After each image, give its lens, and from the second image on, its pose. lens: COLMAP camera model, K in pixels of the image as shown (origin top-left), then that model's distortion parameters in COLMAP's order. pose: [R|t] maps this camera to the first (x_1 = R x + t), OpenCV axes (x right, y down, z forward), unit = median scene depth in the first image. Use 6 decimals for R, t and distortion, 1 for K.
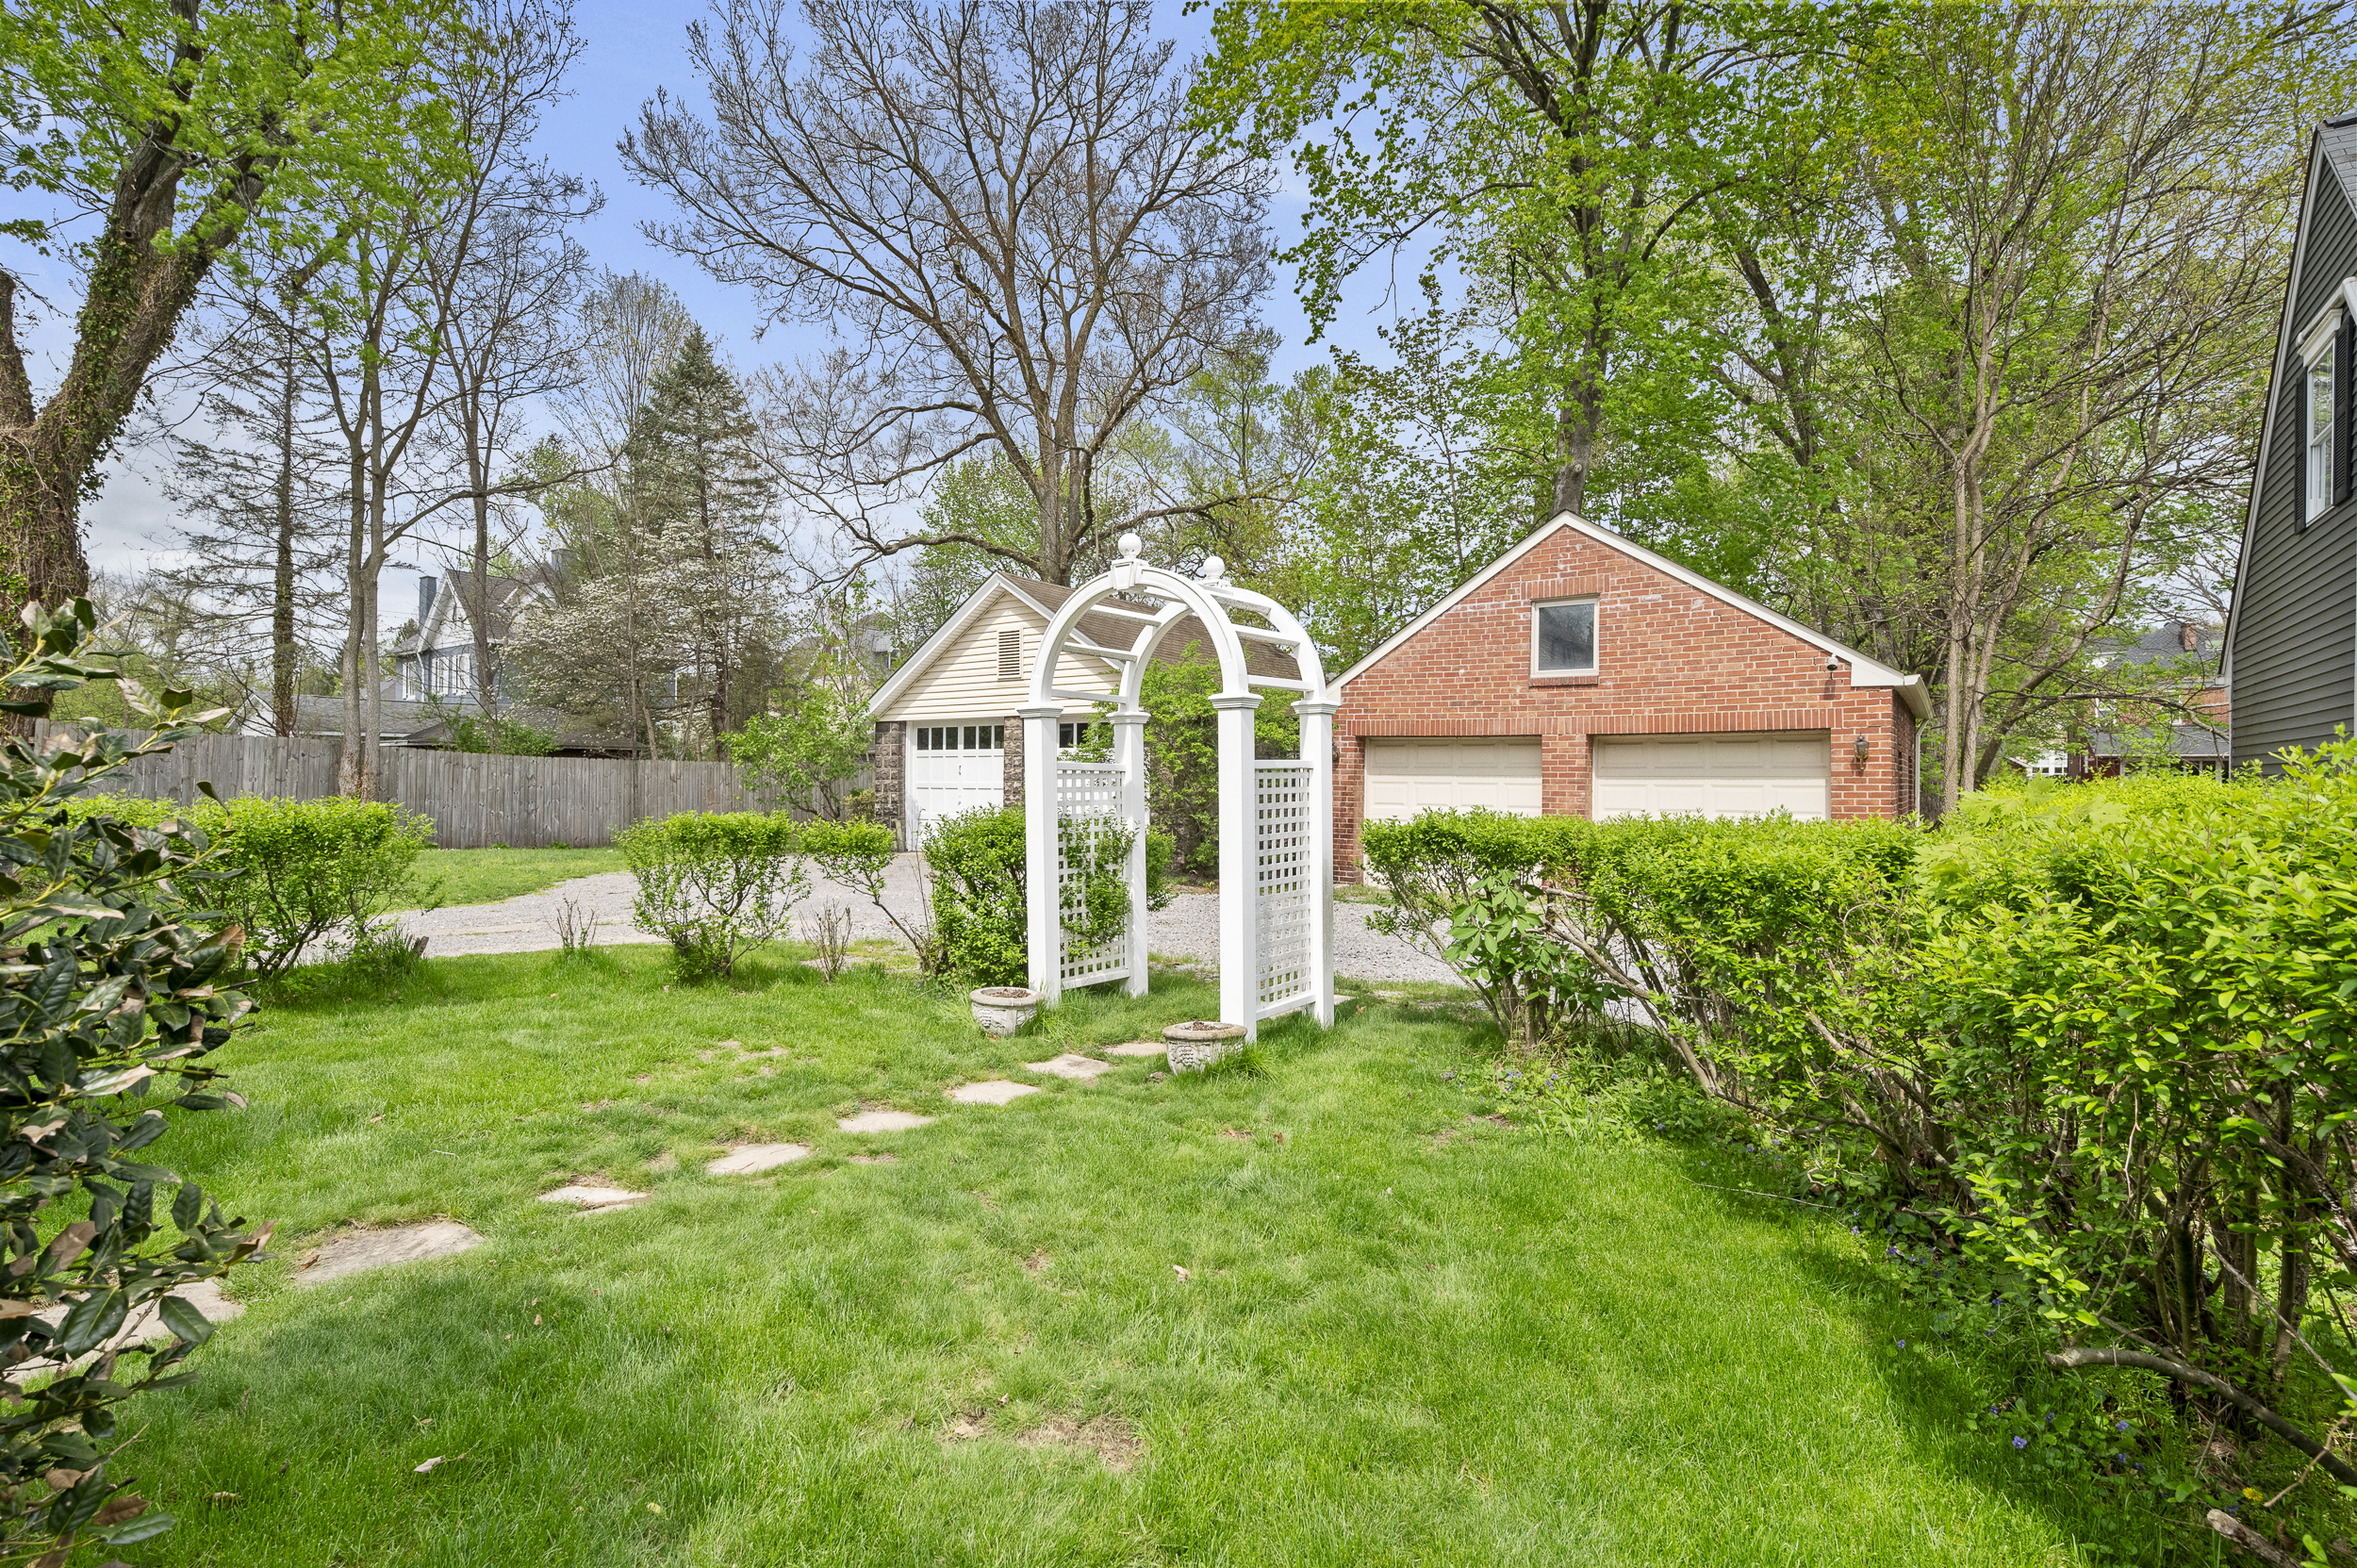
lens RADIAL K [[1098.2, 0, 1180.3], [0, 1098.2, 790.4], [0, 0, 1]] dist [-0.001847, -0.000327]
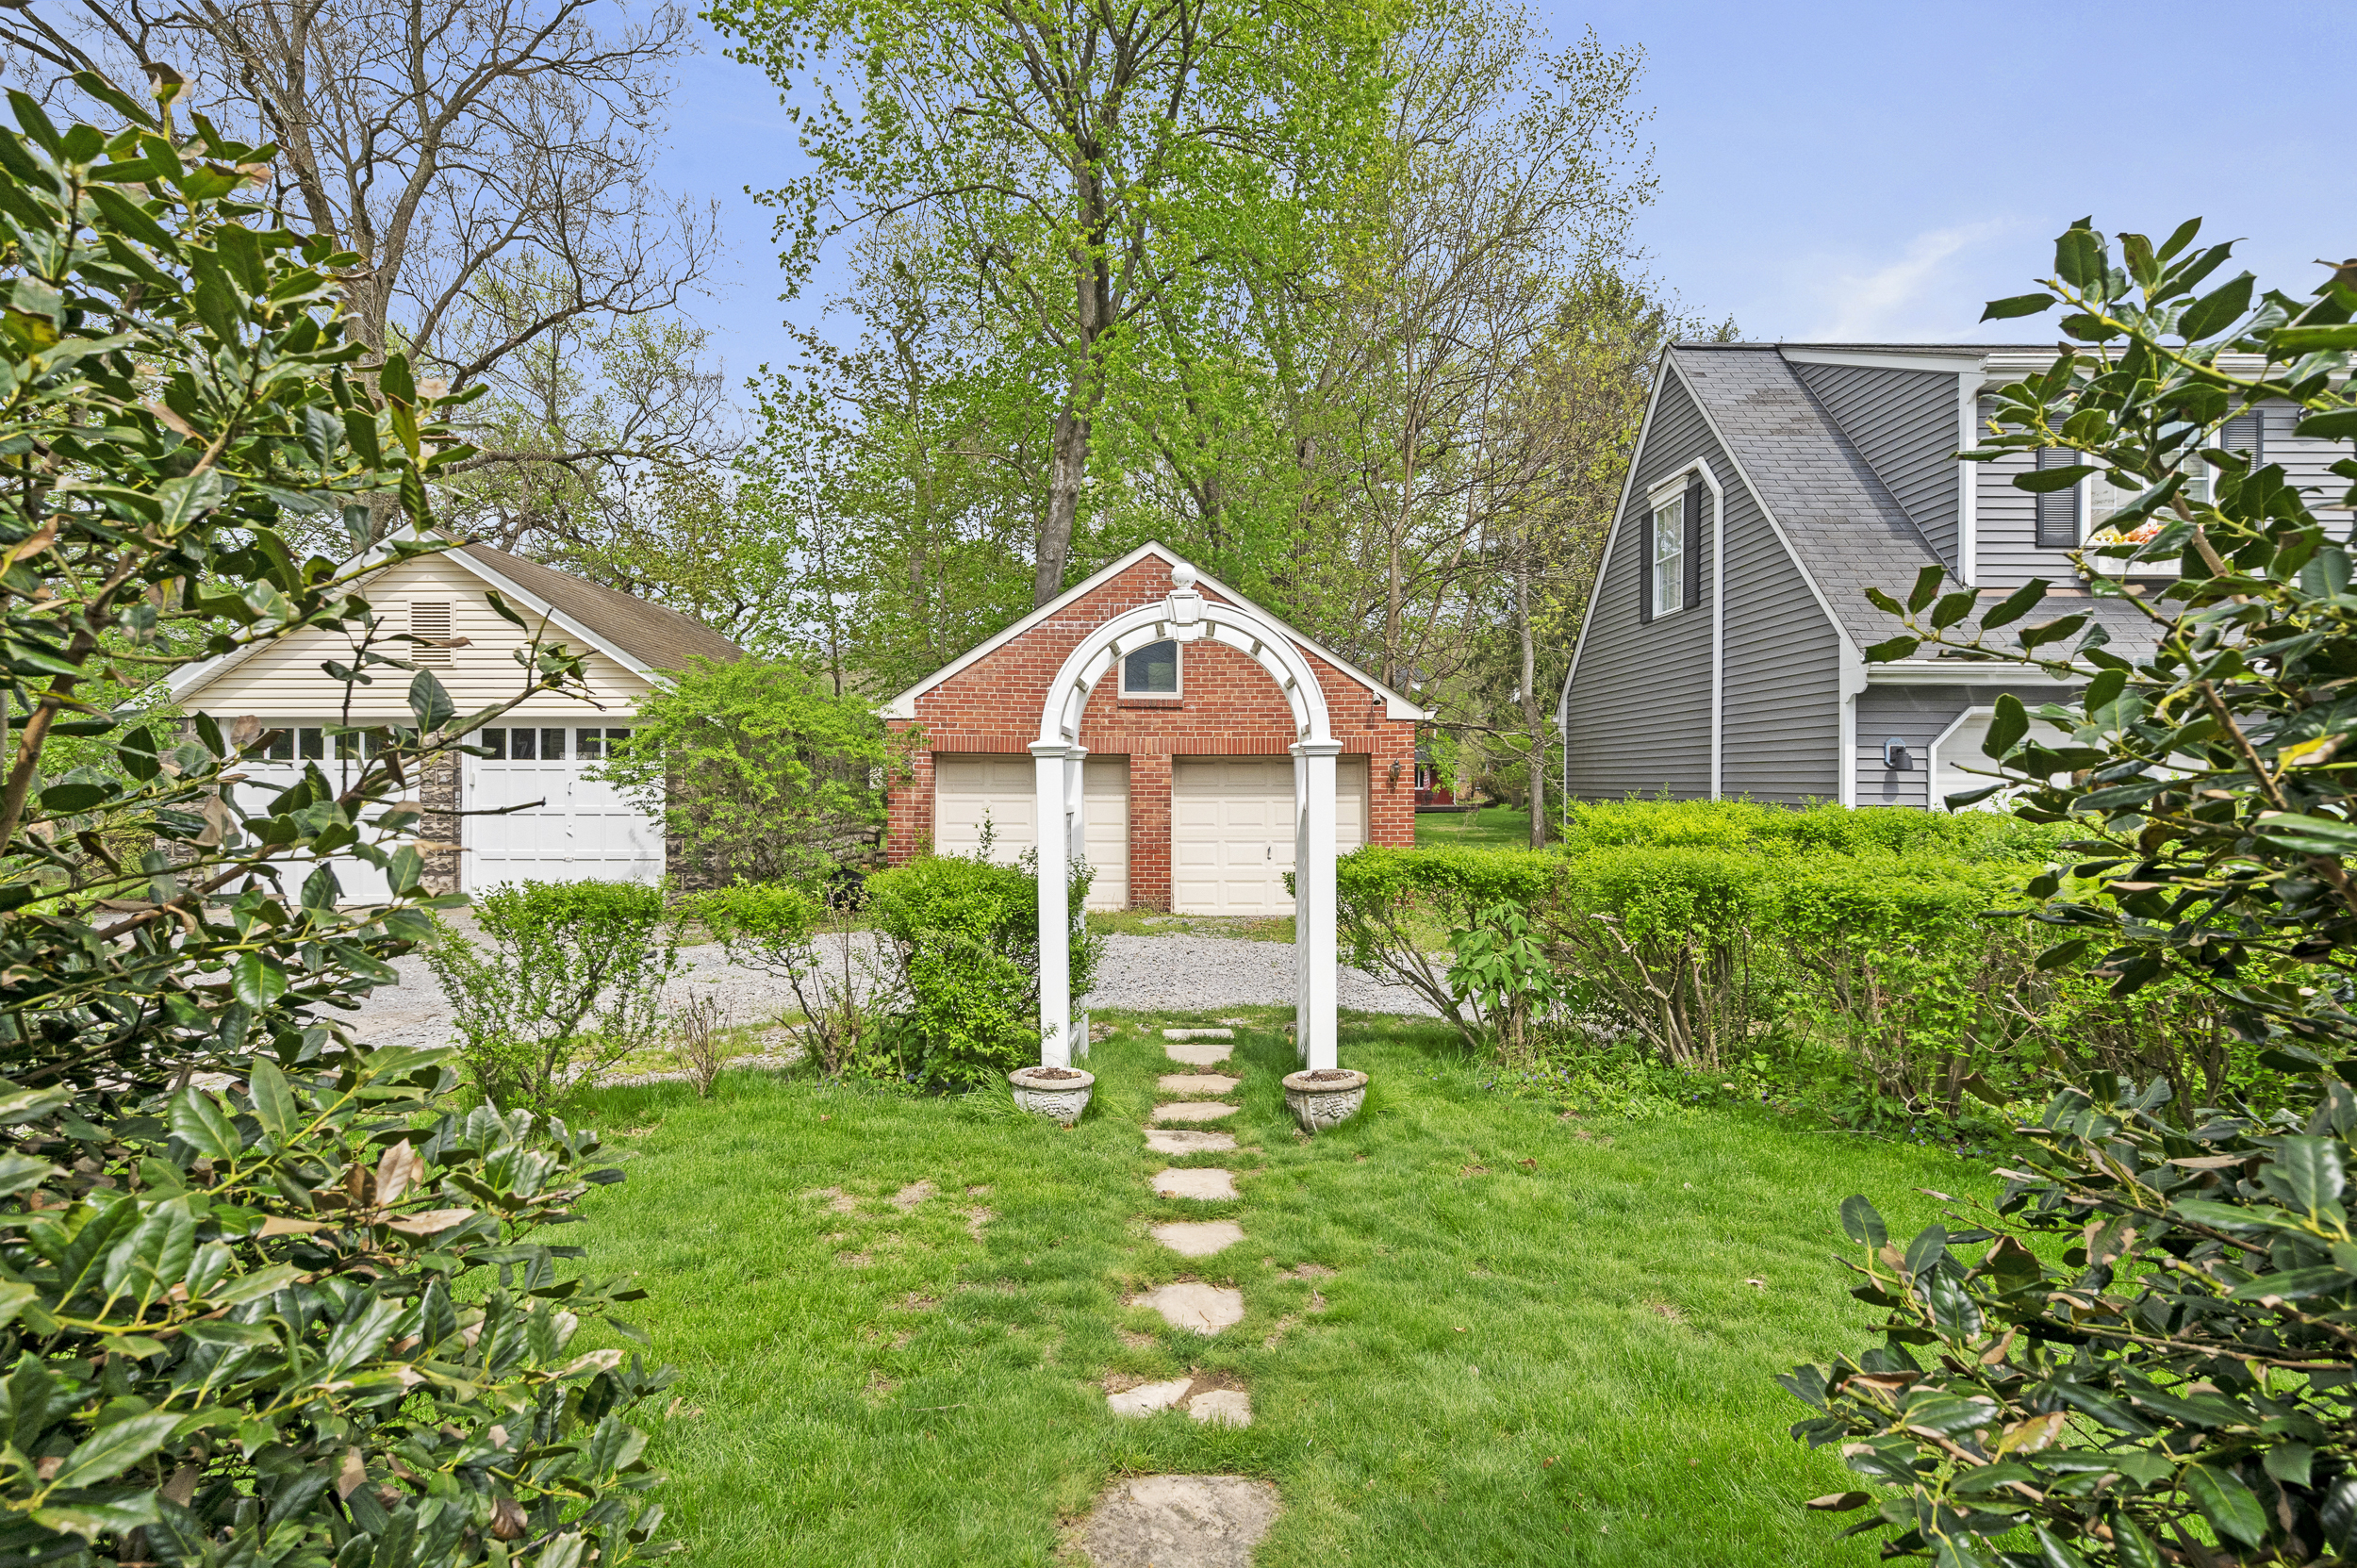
lens RADIAL K [[1159.9, 0, 1175.3], [0, 1159.9, 778.4], [0, 0, 1]] dist [0.014364, 0.000727]
pose [[0.815650, -0.000781, 0.578545, -0.315369], [0.008537, 0.999906, -0.010685, -0.018244], [-0.578483, 0.013654, 0.815580, 0.102298]]
